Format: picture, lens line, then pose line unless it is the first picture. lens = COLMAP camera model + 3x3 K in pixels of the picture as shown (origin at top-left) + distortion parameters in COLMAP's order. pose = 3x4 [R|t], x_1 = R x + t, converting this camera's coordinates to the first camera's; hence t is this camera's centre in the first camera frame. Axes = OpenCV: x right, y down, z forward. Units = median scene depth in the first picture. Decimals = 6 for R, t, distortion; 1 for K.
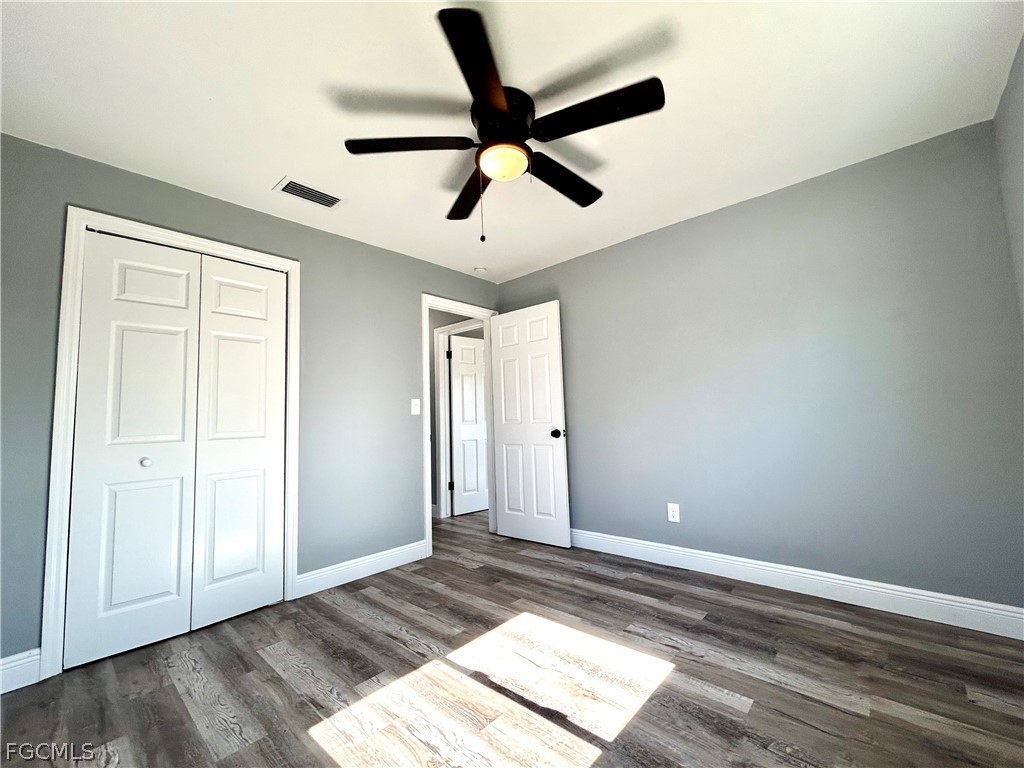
lens RADIAL K [[414.7, 0, 512.0], [0, 414.7, 384.0], [0, 0, 1]] dist [-0.000928, 0.000036]
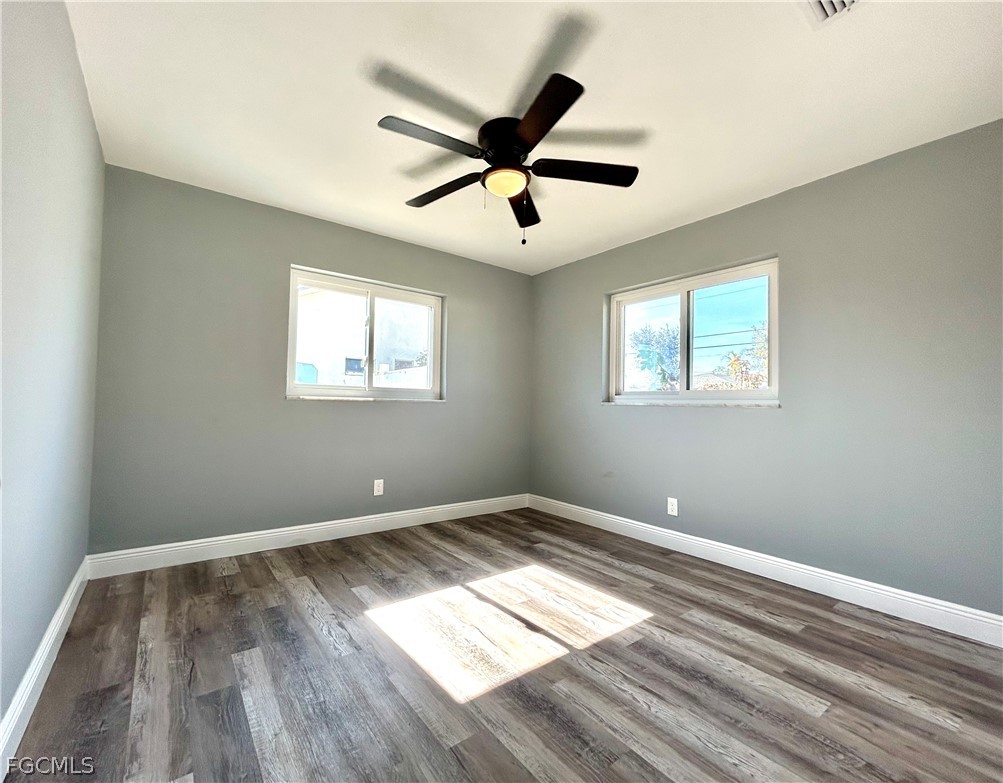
lens RADIAL K [[428.3, 0, 501.5], [0, 428.3, 391.5], [0, 0, 1]] dist [0.000111, 0.000038]
pose [[-0.987979, 0.018736, 0.153447, -0.161576], [-0.000070, 0.992574, -0.121645, 0.182860], [-0.154587, -0.120194, -0.980641, 1.921852]]
